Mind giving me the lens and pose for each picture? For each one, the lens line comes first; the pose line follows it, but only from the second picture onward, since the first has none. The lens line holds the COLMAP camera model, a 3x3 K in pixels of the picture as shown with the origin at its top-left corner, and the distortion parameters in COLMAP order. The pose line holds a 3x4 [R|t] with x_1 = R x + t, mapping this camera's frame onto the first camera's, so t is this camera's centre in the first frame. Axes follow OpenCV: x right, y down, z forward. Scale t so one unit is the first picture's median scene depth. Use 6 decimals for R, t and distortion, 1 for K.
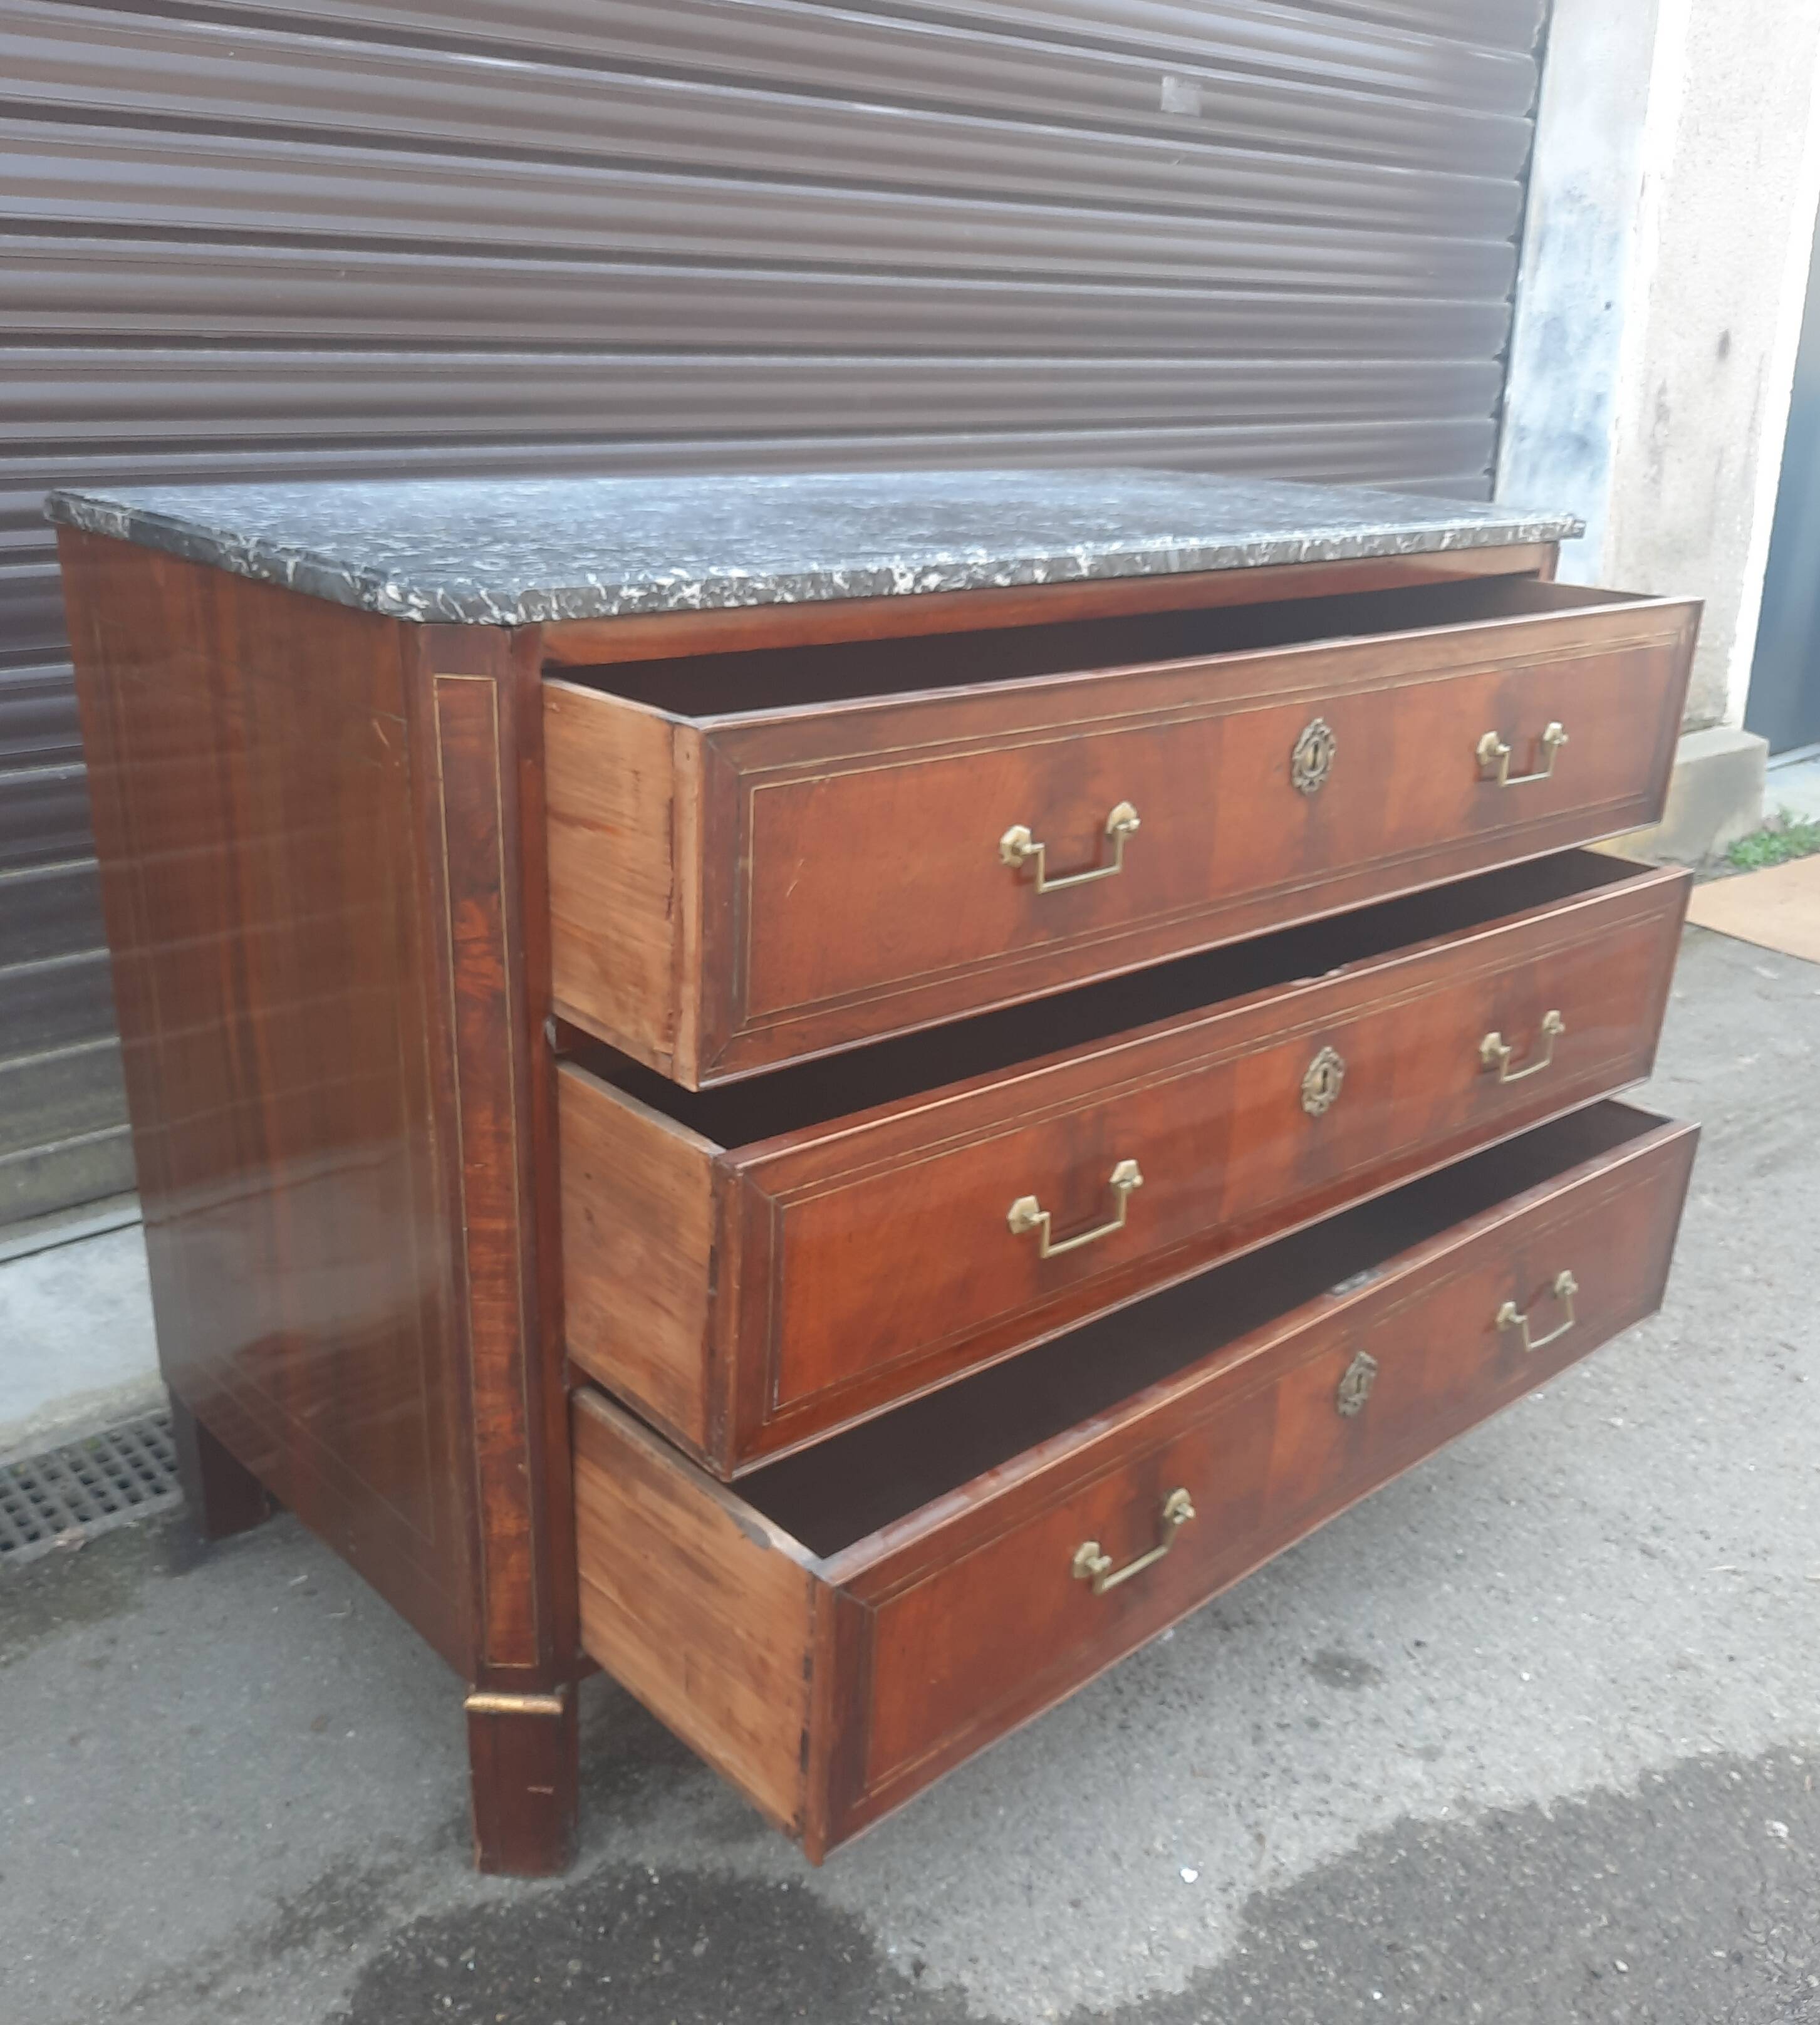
lens RADIAL K [[1935.8, 0, 973.2], [0, 1935.8, 1009.6], [0, 0, 1]] dist [0.016101, 0.000000]
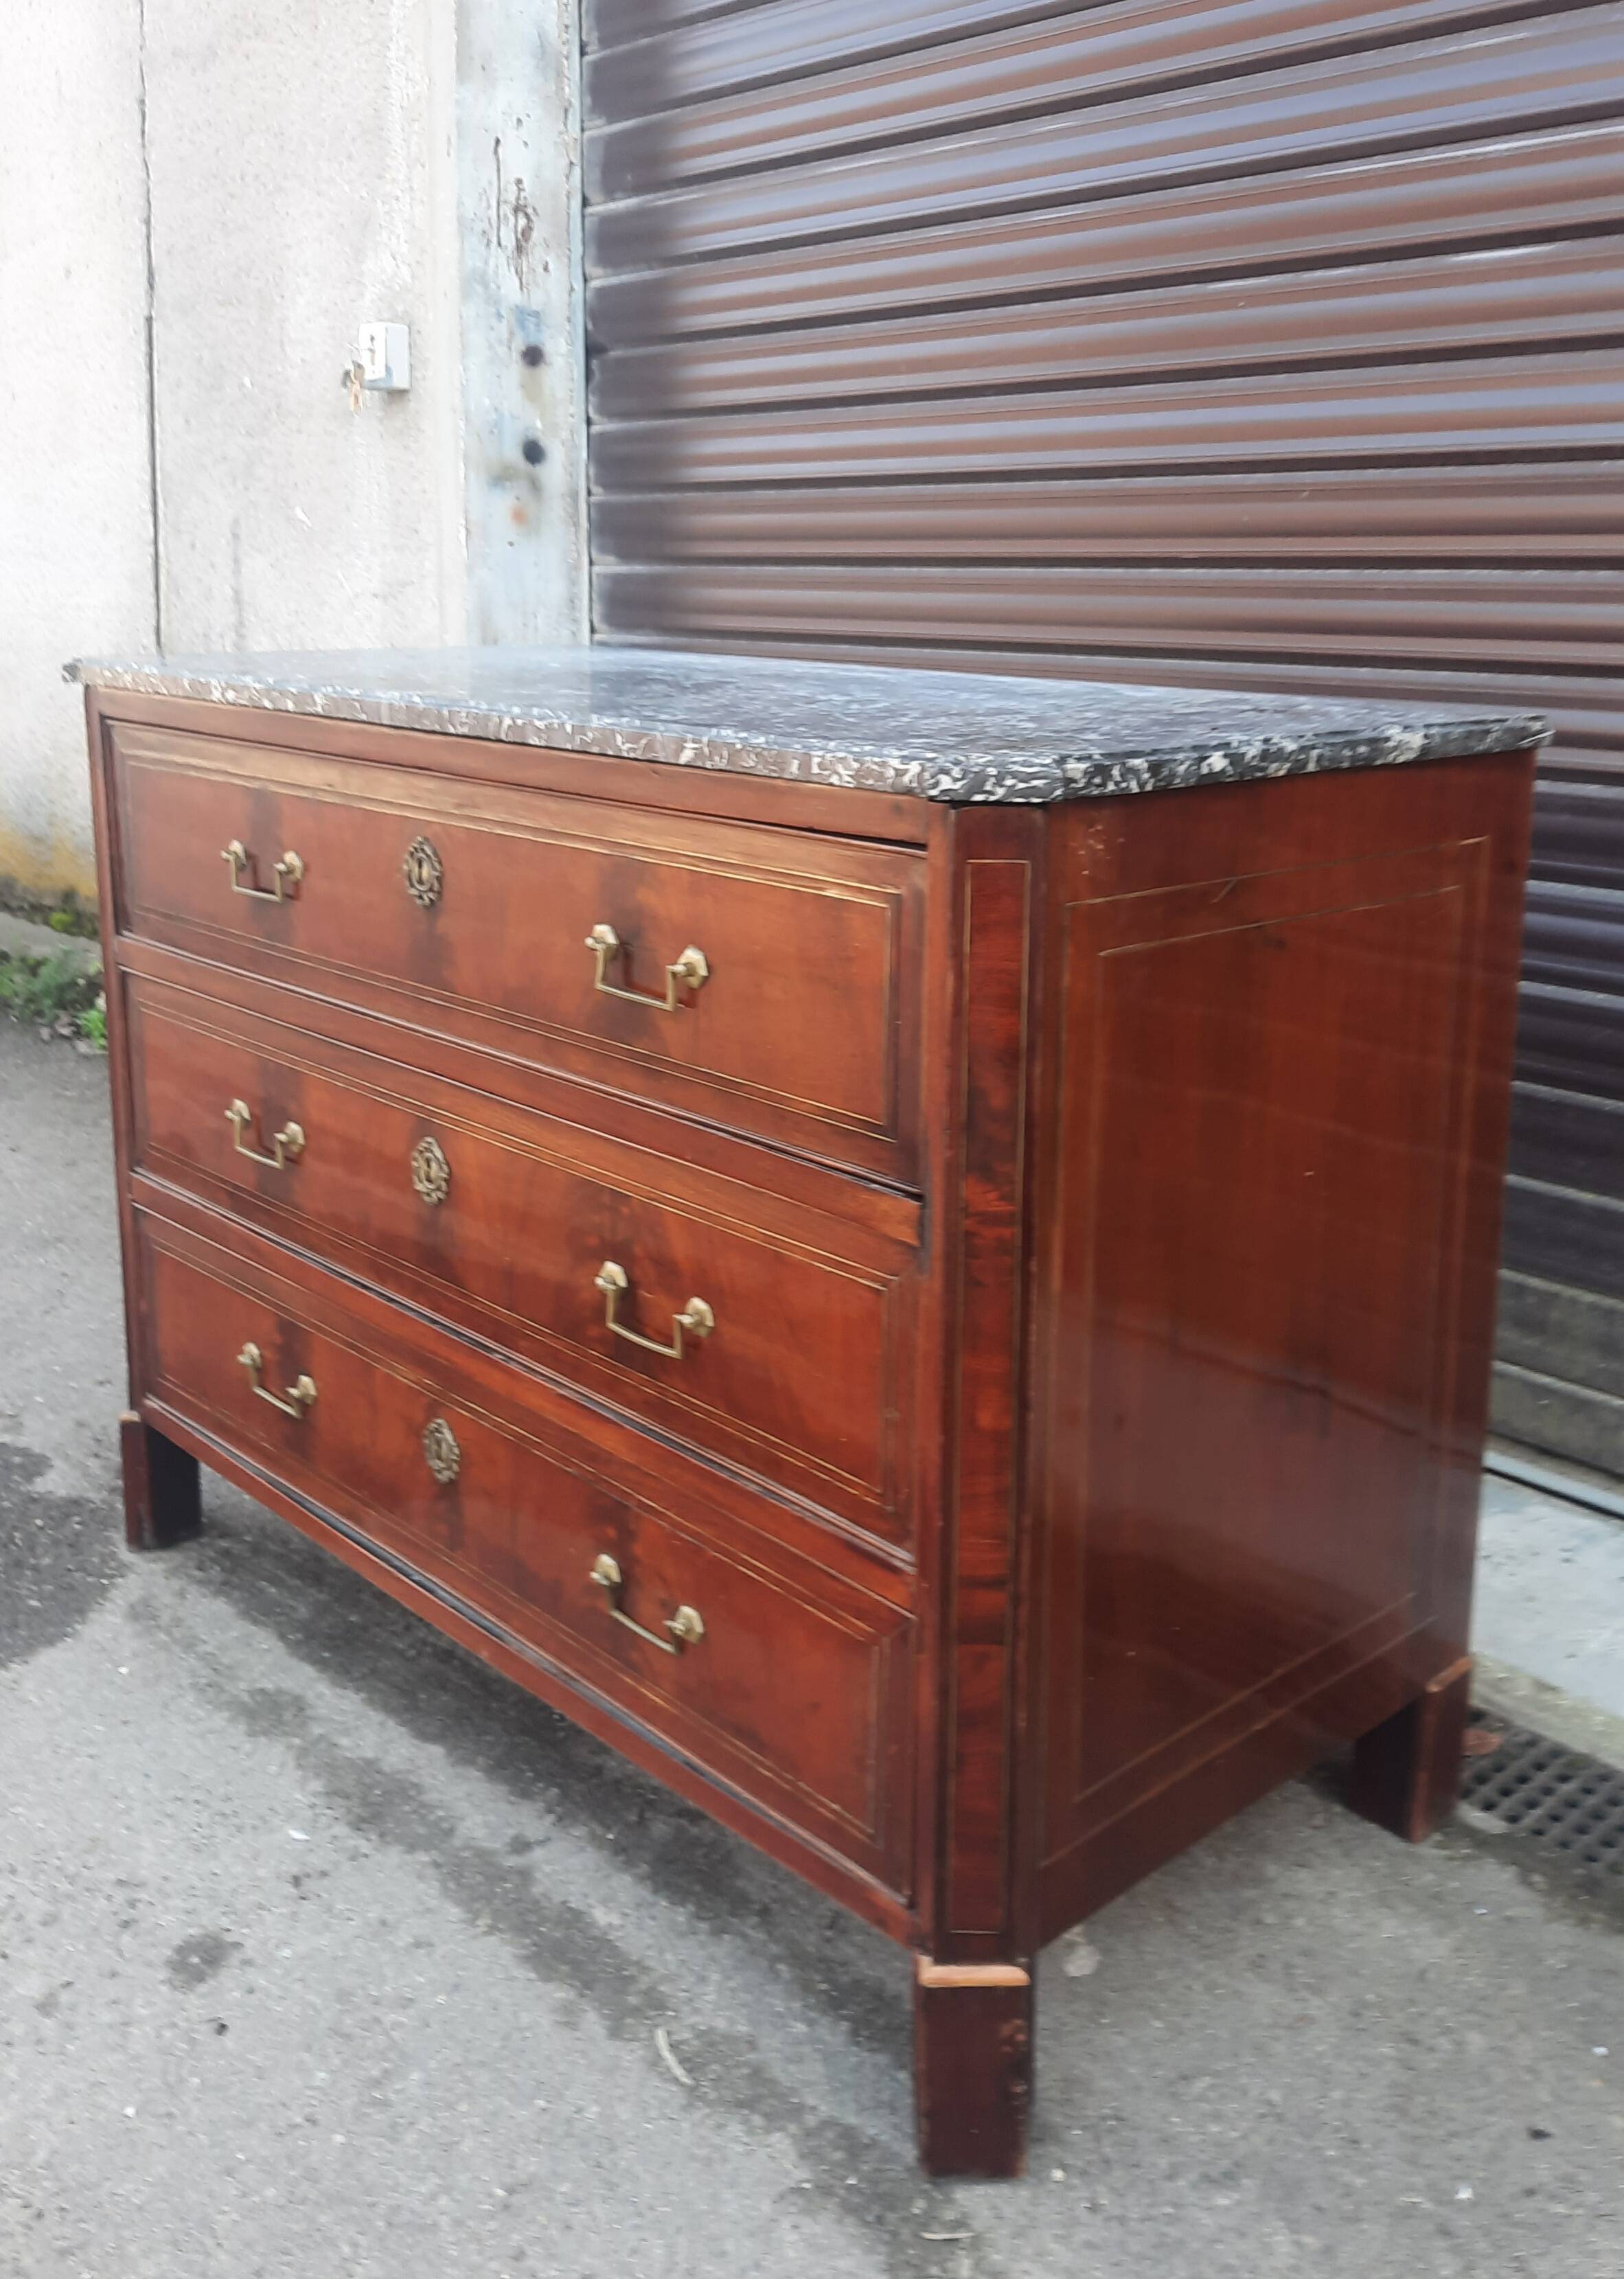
lens RADIAL K [[2092.8, 0, 788.6], [0, 2092.8, 996.7], [0, 0, 1]] dist [0.022406, -0.014126]
pose [[-0.035313, 0.170380, -0.984745, 1.162975], [-0.347915, 0.921625, 0.171935, -0.349146], [0.936861, 0.348679, 0.026733, 1.198637]]
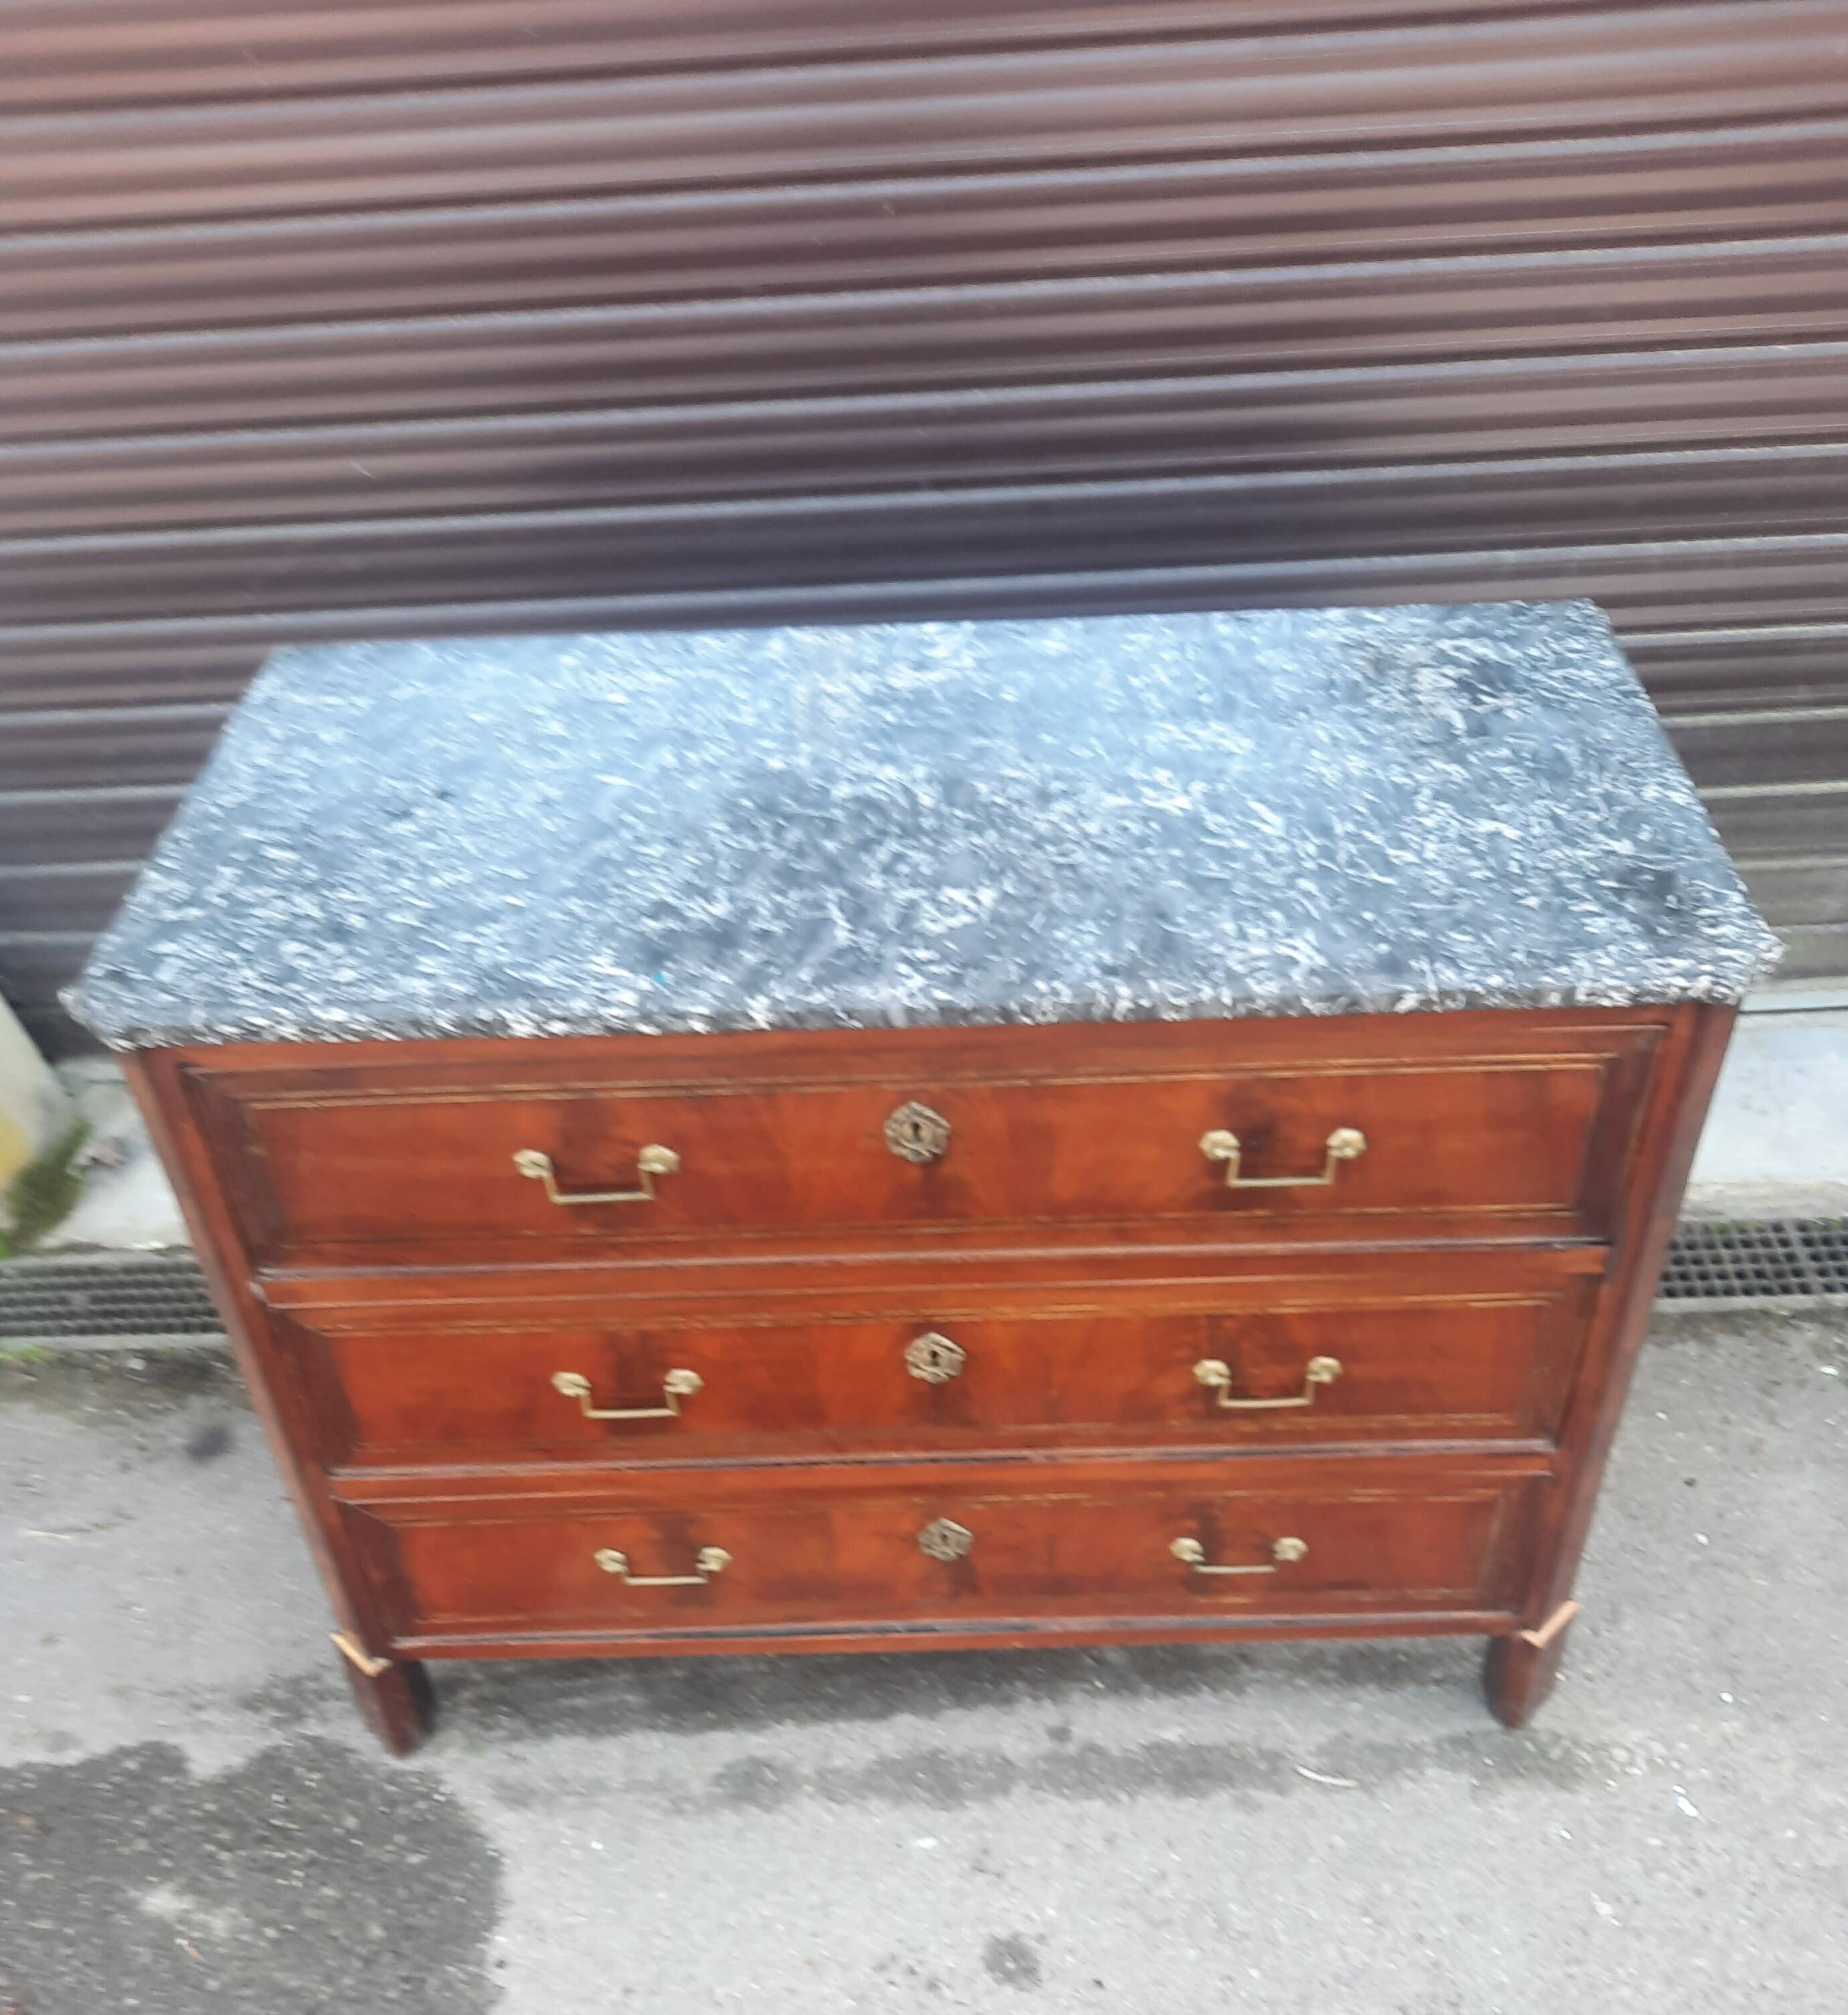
lens RADIAL K [[2047.4, 0, 914.1], [0, 2047.4, 1386.4], [0, 0, 1]] dist [0.034034, 0.000000]
pose [[0.706180, 0.438161, -0.556170, 0.736860], [-0.162695, 0.864915, 0.474819, -0.545620], [0.689086, -0.244821, 0.682072, 0.271283]]
